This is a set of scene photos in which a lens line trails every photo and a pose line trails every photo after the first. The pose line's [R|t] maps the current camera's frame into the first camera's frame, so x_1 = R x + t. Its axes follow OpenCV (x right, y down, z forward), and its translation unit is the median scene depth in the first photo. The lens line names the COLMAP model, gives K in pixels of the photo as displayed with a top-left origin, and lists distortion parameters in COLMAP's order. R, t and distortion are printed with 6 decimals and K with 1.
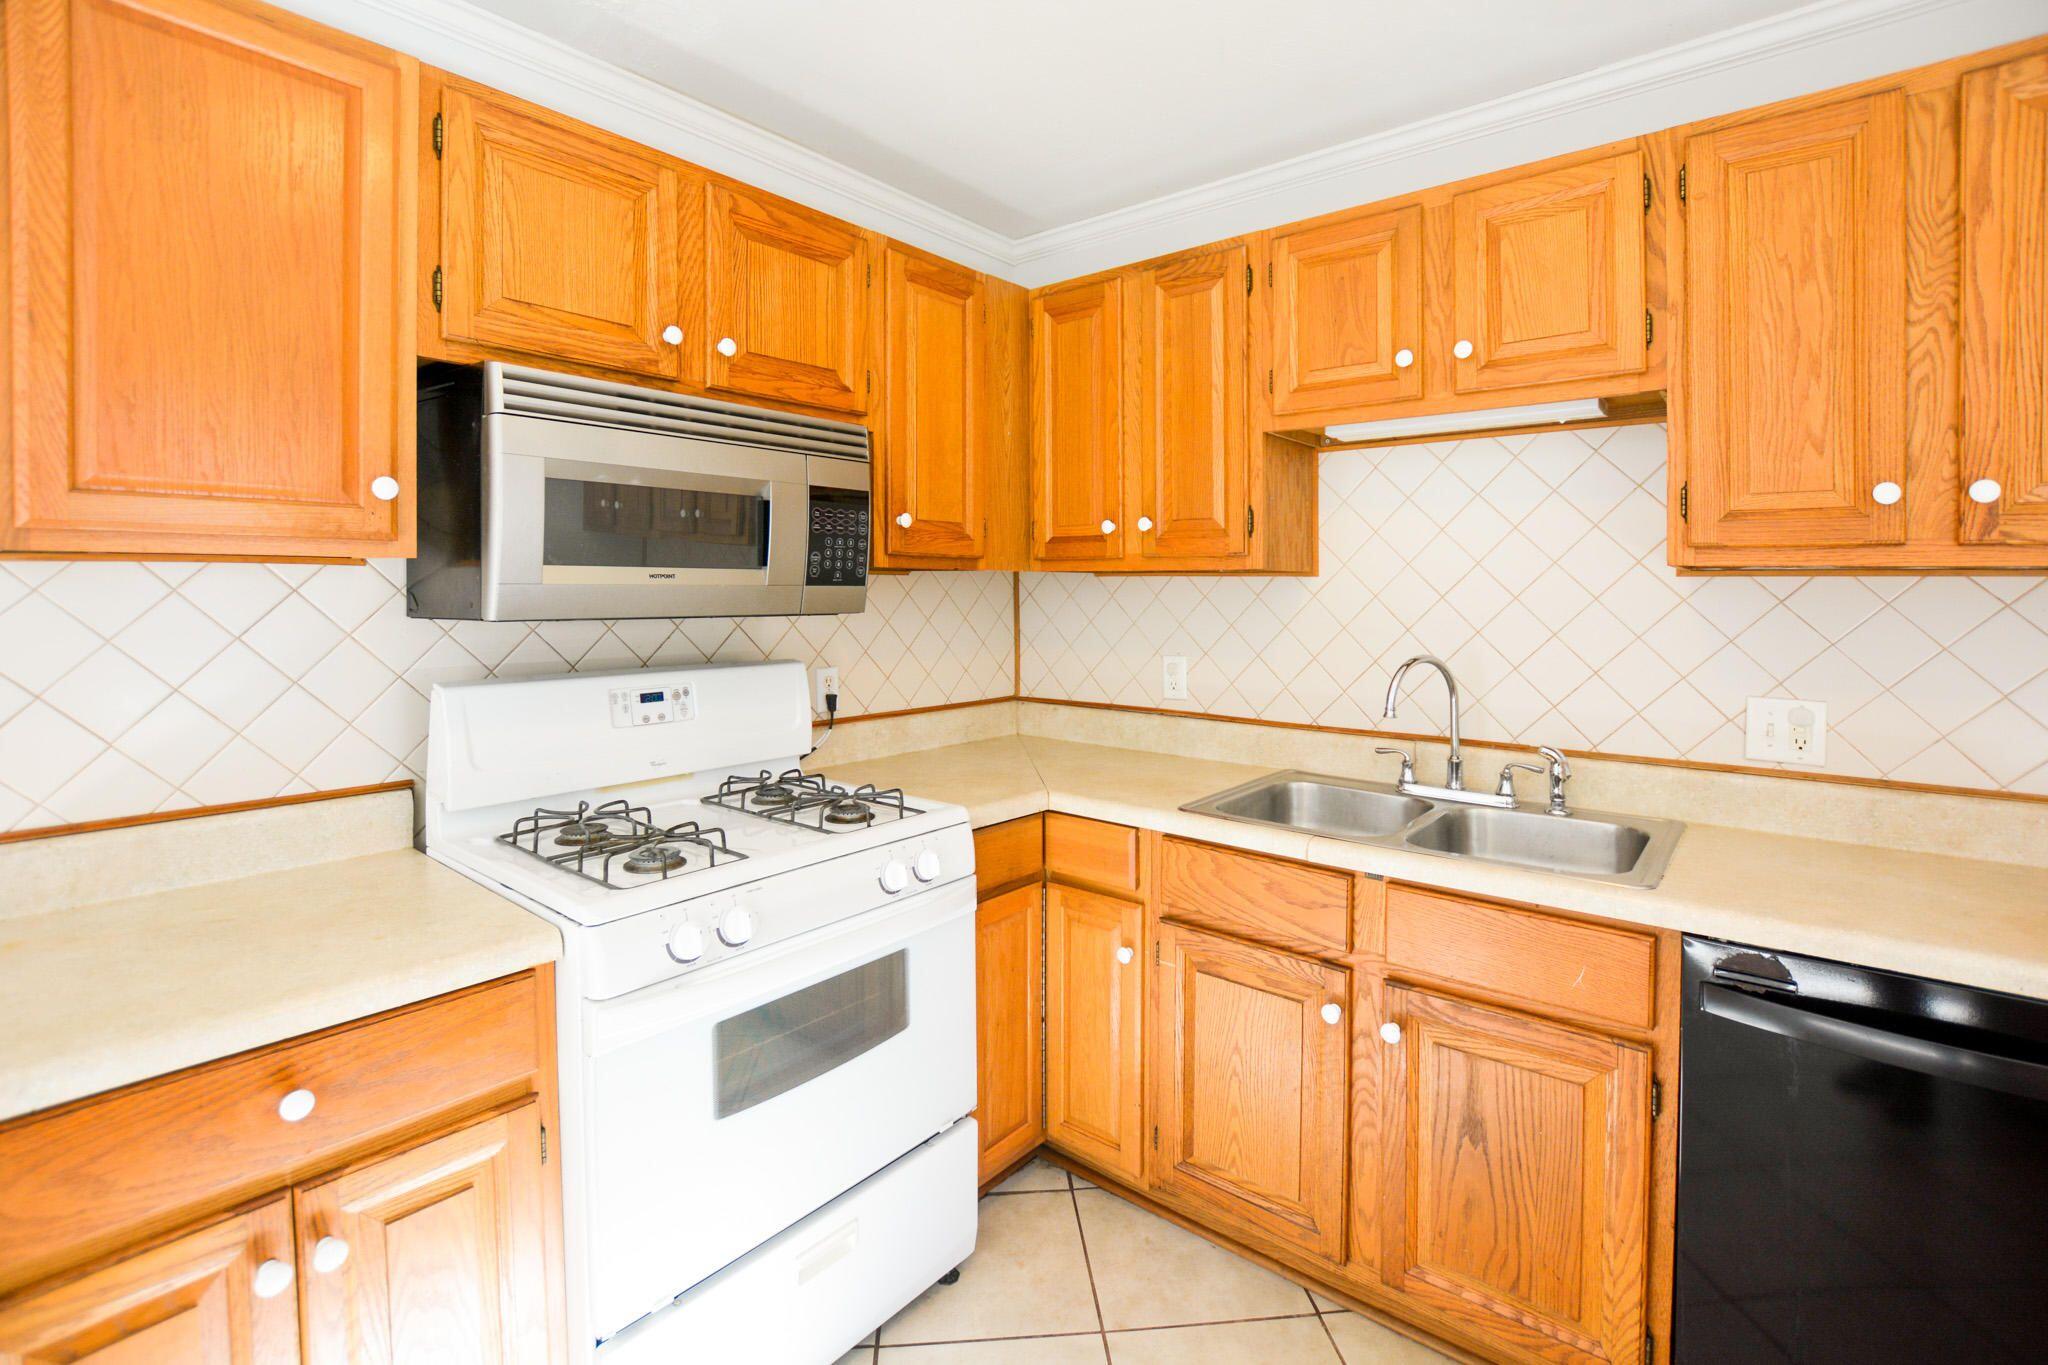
lens RADIAL K [[920.5, 0, 1034.3], [0, 920.5, 602.6], [0, 0, 1]] dist [-0.026932, 0.003094]
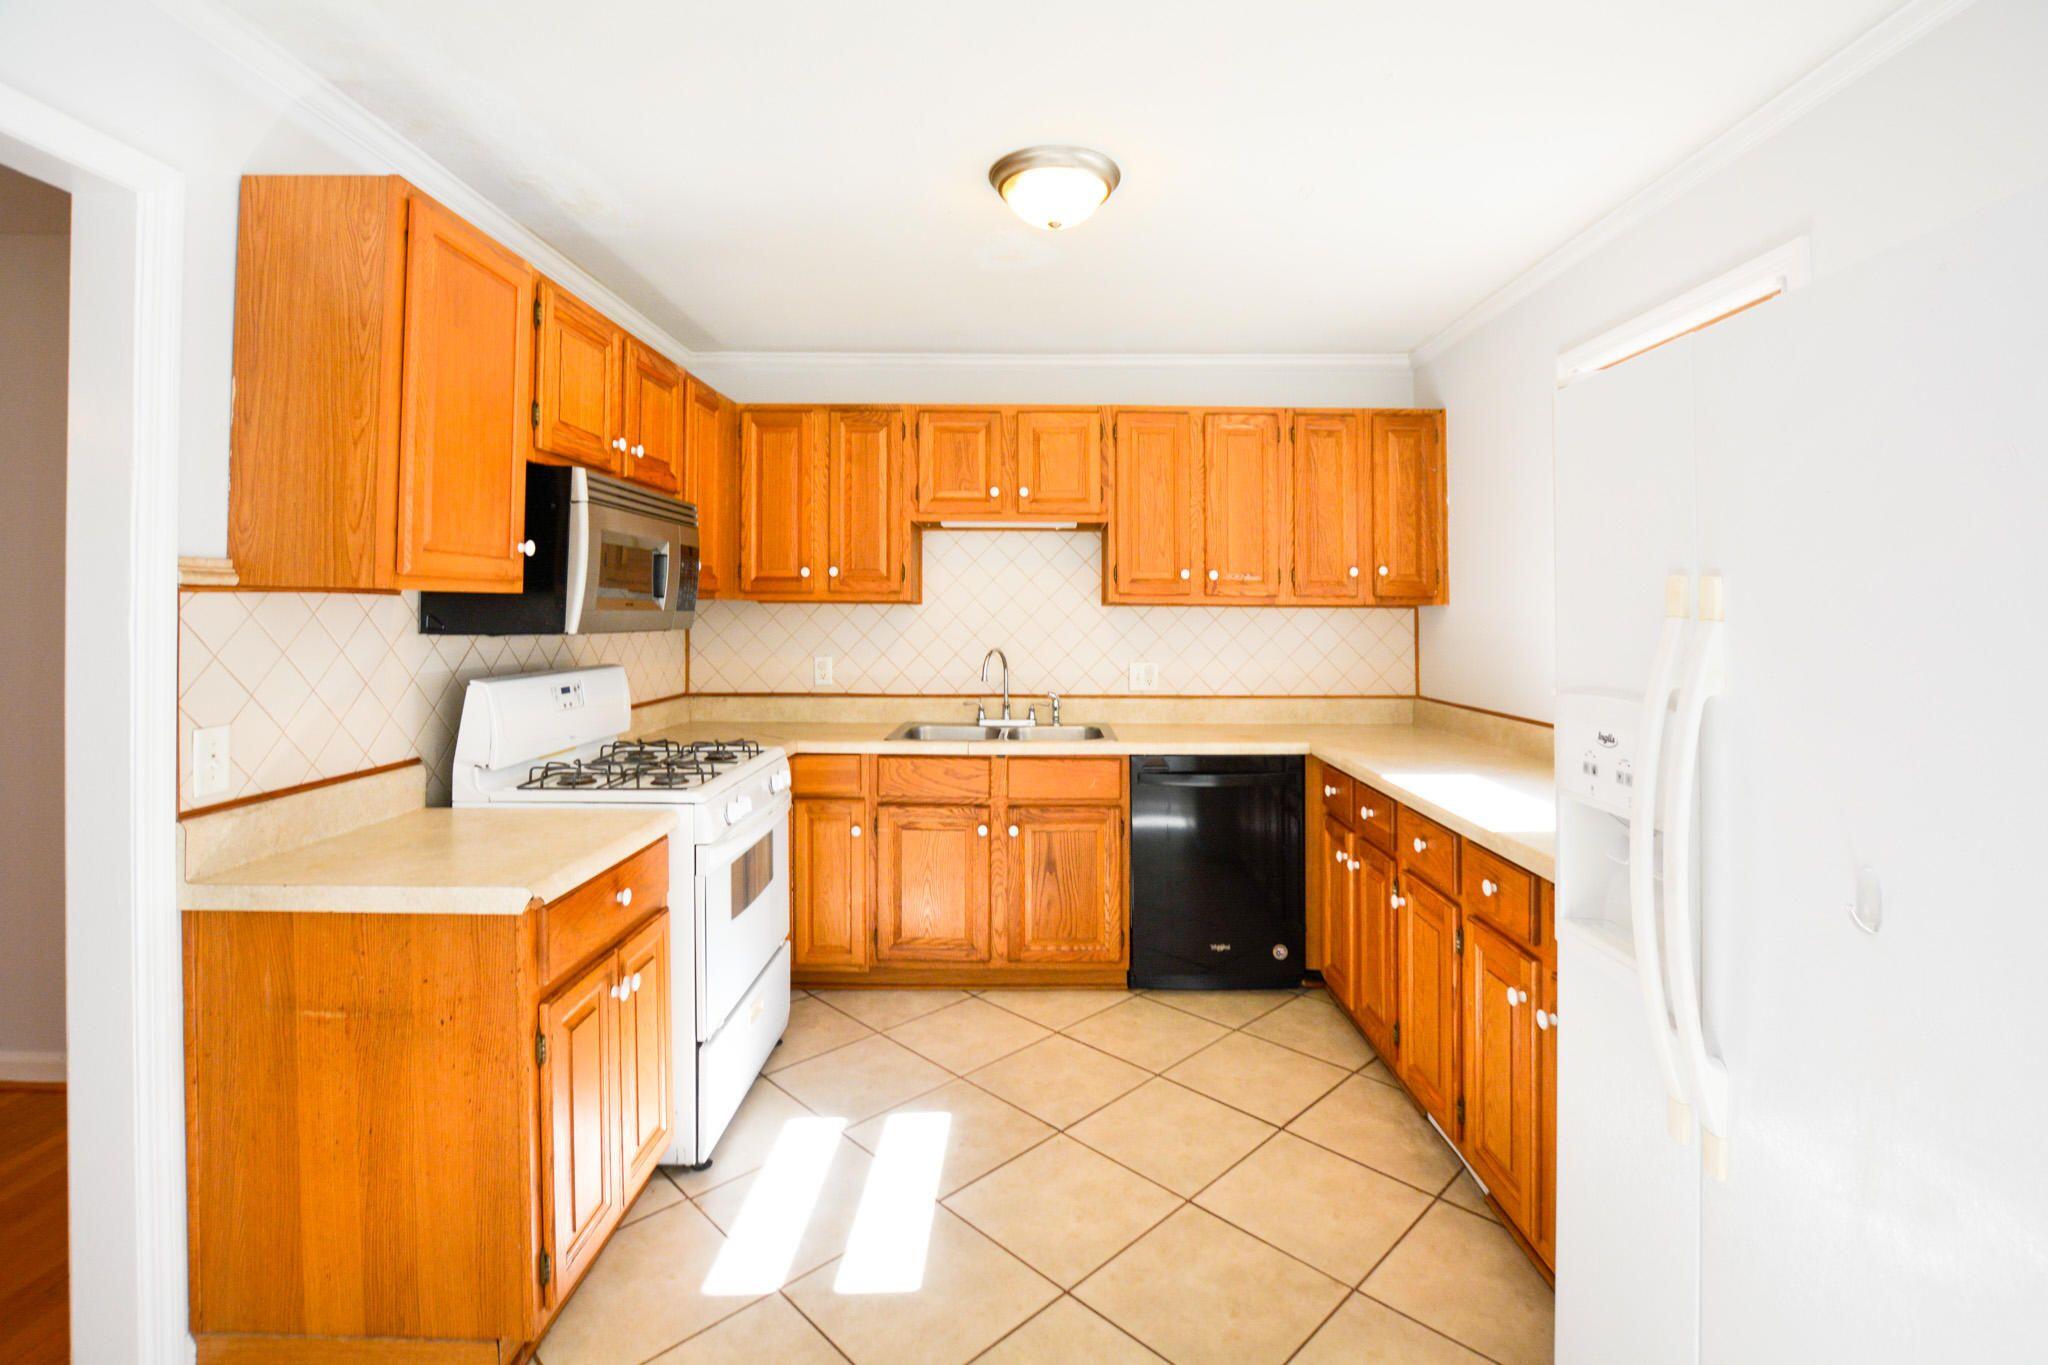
lens RADIAL K [[920.5, 0, 1024.3], [0, 920.5, 603.6], [0, 0, 1]] dist [-0.026932, 0.003094]
pose [[0.780159, 0.004902, 0.625563, -0.763380], [0.008469, 0.999795, -0.018397, 0.002377], [-0.625524, 0.019651, 0.779957, -0.544225]]
